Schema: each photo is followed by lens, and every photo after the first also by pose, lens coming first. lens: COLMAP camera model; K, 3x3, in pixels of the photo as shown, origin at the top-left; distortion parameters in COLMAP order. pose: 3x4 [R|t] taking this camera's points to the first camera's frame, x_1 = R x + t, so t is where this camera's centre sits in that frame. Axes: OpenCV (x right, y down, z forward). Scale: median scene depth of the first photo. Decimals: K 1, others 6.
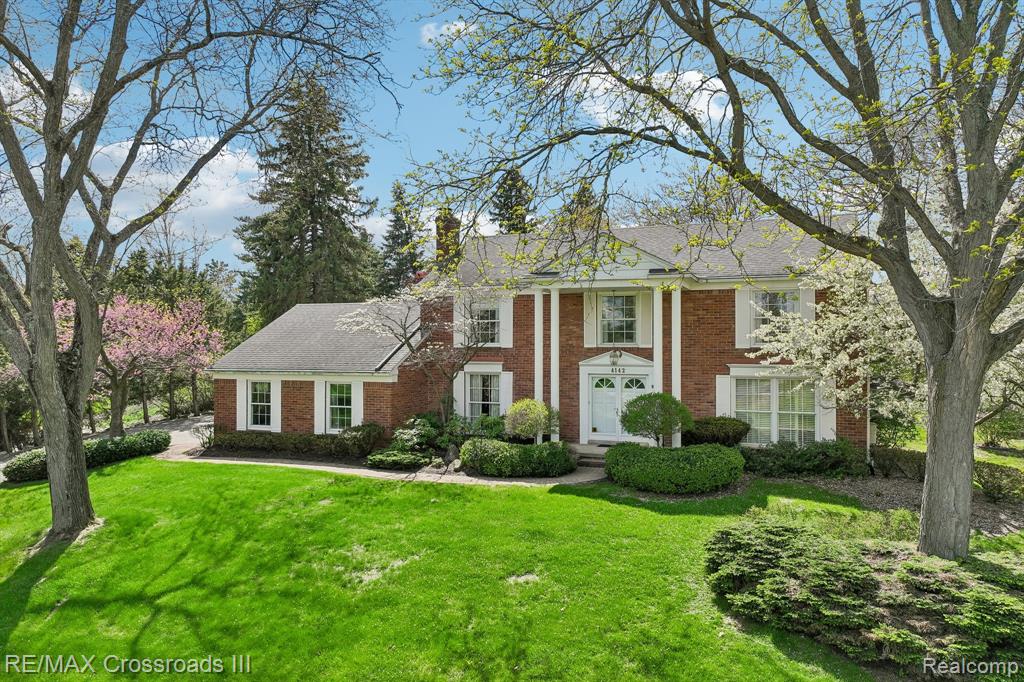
lens RADIAL K [[722.1, 0, 530.0], [0, 722.1, 343.7], [0, 0, 1]] dist [-0.011317, 0.016713]
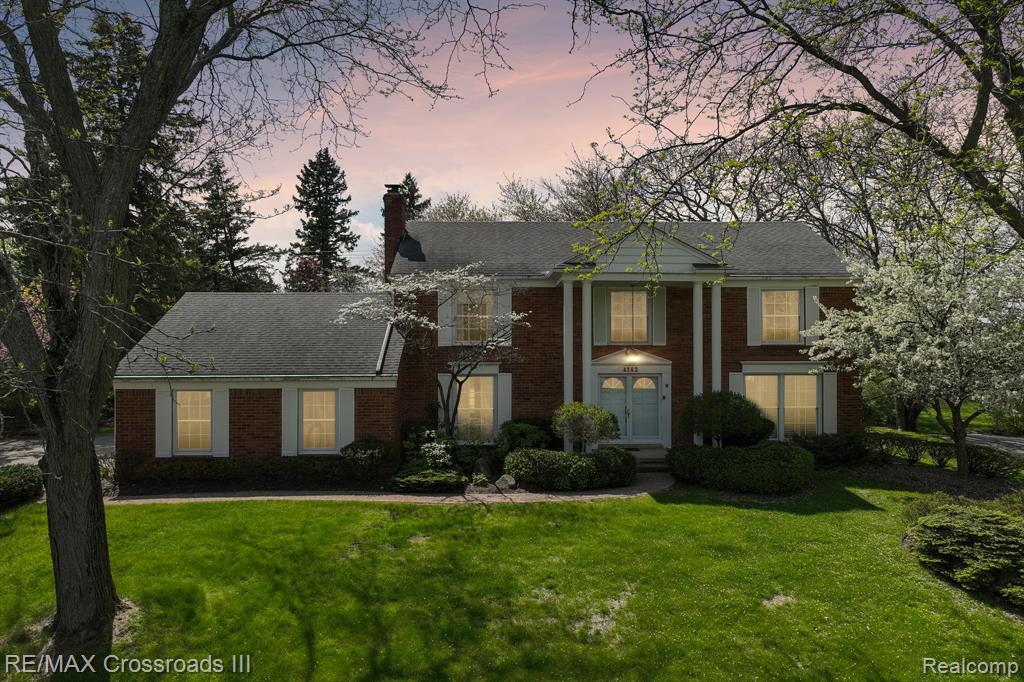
lens RADIAL K [[722.1, 0, 512.0], [0, 722.1, 347.7], [0, 0, 1]] dist [-0.011317, 0.016713]
pose [[0.922491, -0.002615, 0.386010, -0.455809], [0.002582, 0.999996, 0.000605, 0.008663], [-0.386010, 0.000438, 0.922495, 0.215184]]
